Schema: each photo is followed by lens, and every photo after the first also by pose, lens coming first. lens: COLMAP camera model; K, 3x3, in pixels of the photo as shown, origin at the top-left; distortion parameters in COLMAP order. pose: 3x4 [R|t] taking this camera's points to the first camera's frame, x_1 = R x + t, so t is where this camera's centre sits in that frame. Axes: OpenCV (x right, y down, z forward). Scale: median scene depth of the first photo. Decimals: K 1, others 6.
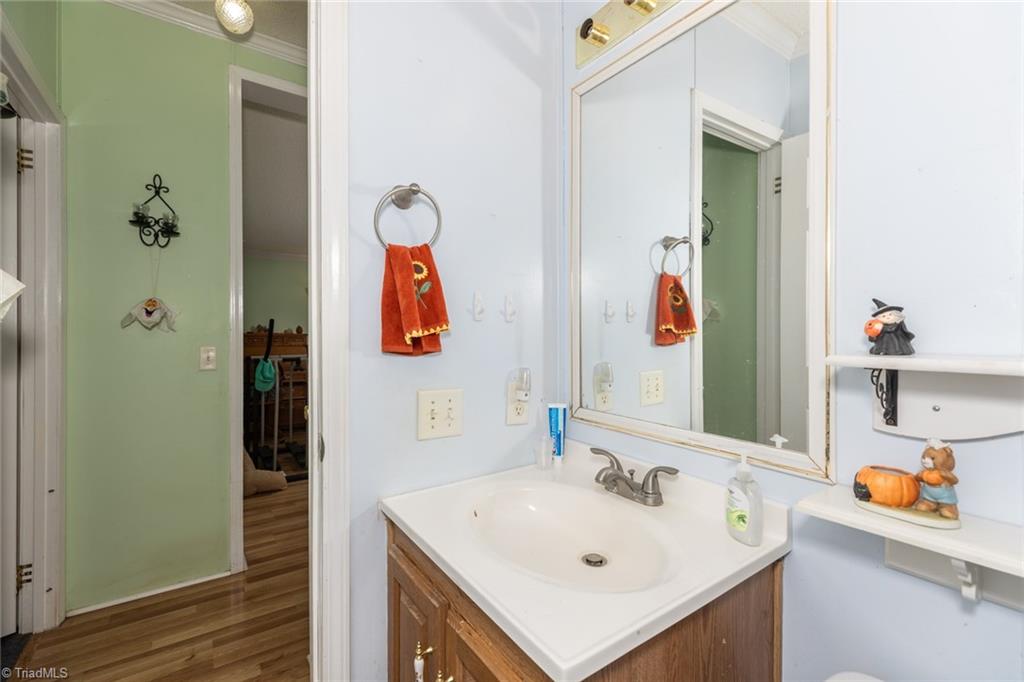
lens RADIAL K [[460.1, 0, 510.7], [0, 460.1, 335.0], [0, 0, 1]] dist [0.015292, -0.000174]
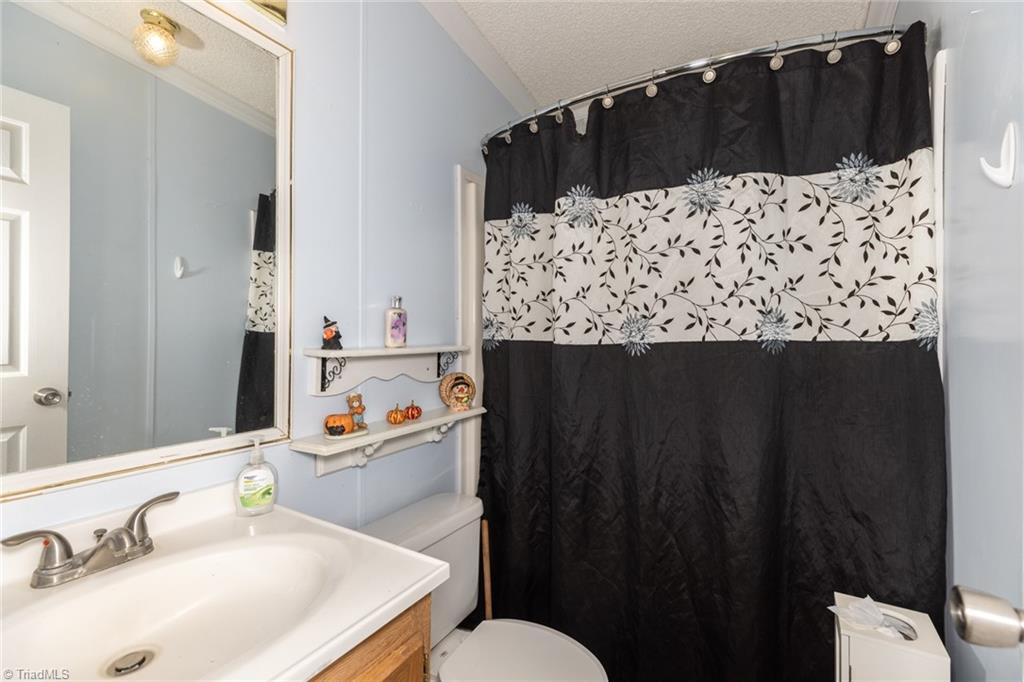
lens RADIAL K [[460.1, 0, 510.7], [0, 460.1, 335.0], [0, 0, 1]] dist [0.015292, -0.000174]
pose [[-0.418559, -0.000296, 0.908190, -1.003123], [0.002836, 0.999995, 0.001633, -0.015322], [-0.908185, 0.003259, -0.418556, 1.087712]]
